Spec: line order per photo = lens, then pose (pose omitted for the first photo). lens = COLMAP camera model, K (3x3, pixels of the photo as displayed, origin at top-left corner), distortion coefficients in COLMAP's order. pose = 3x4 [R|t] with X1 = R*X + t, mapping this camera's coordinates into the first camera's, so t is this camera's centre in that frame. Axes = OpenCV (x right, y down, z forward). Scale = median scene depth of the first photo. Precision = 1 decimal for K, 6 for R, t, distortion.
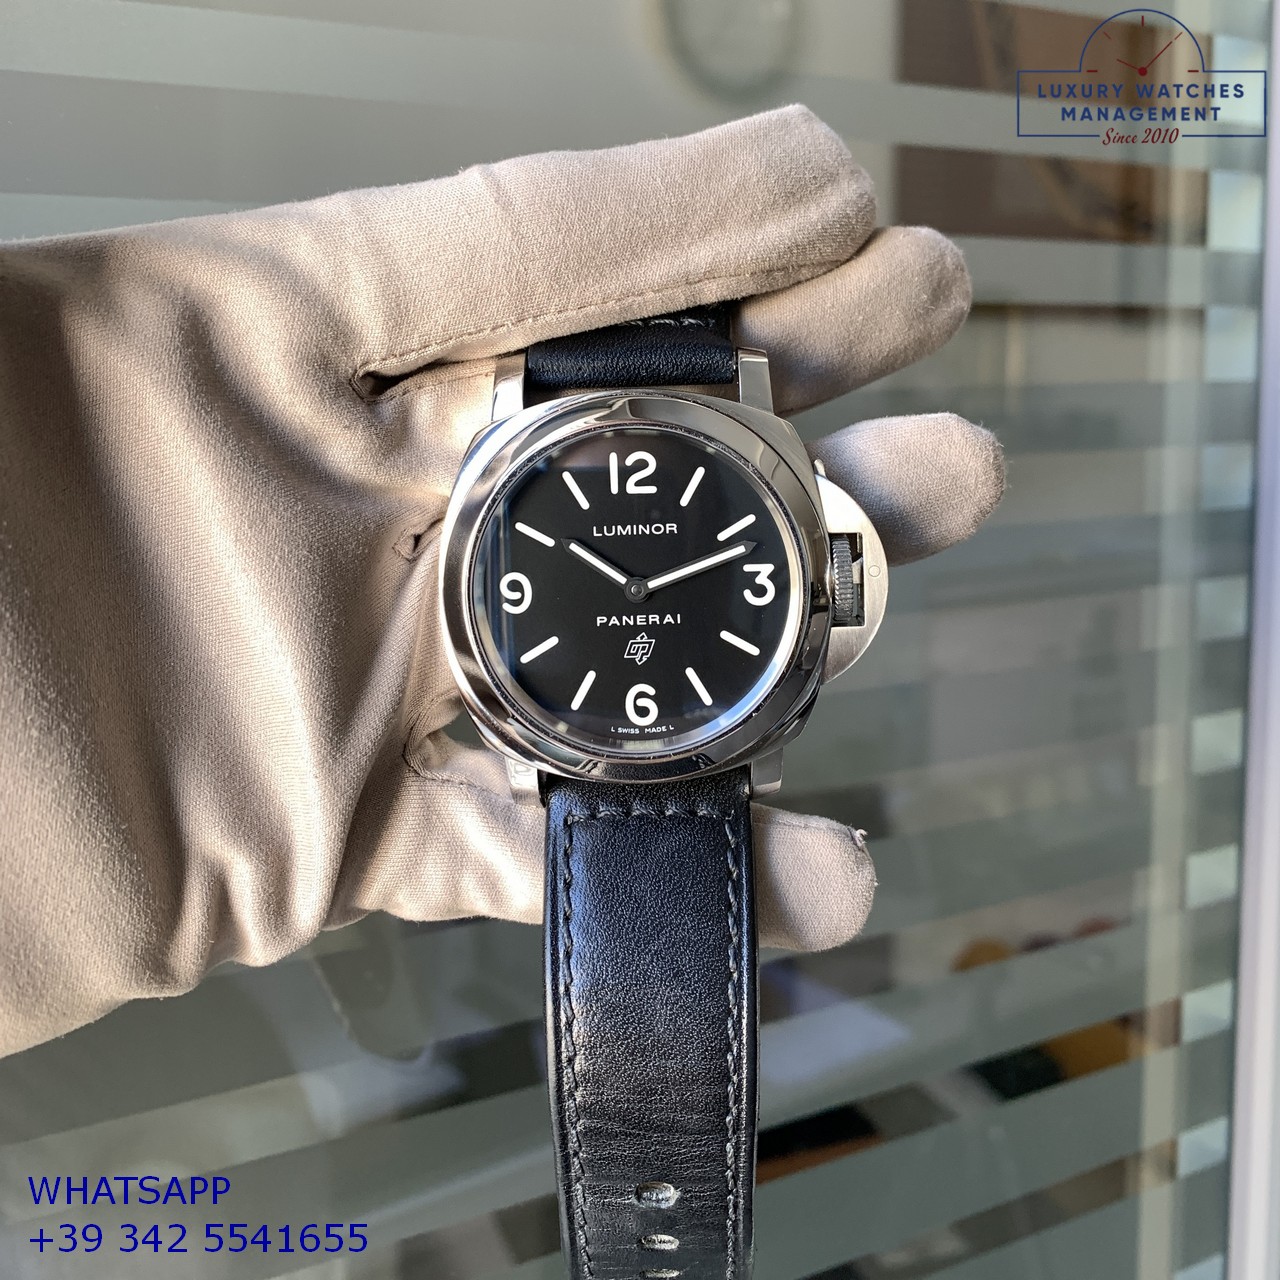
lens RADIAL K [[2236.6, 0, 640.0], [0, 2236.6, 640.0], [0, 0, 1]] dist [0.042797, -0.171008]
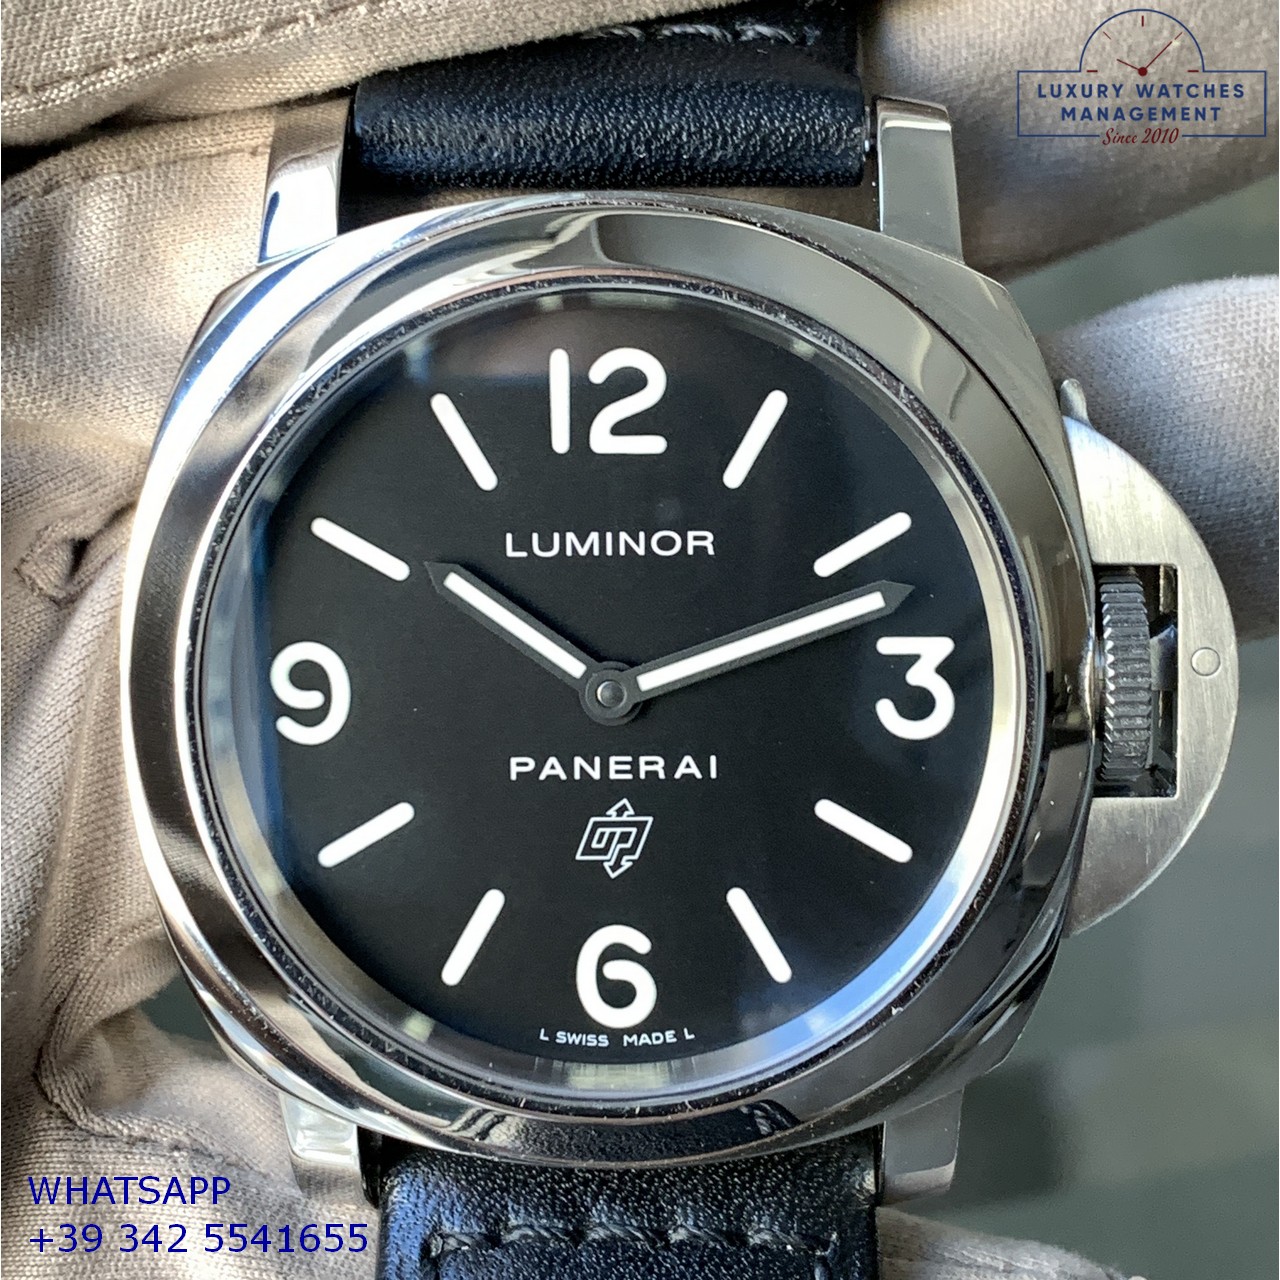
lens RADIAL K [[2635.3, 0, 669.2], [0, 2635.3, 641.5], [0, 0, 1]] dist [0.064237, -0.228092]
pose [[0.999713, 0.023733, -0.003129, 0.010336], [-0.023659, 0.999481, 0.021873, -0.042185], [0.003647, -0.021793, 0.999756, 0.525623]]
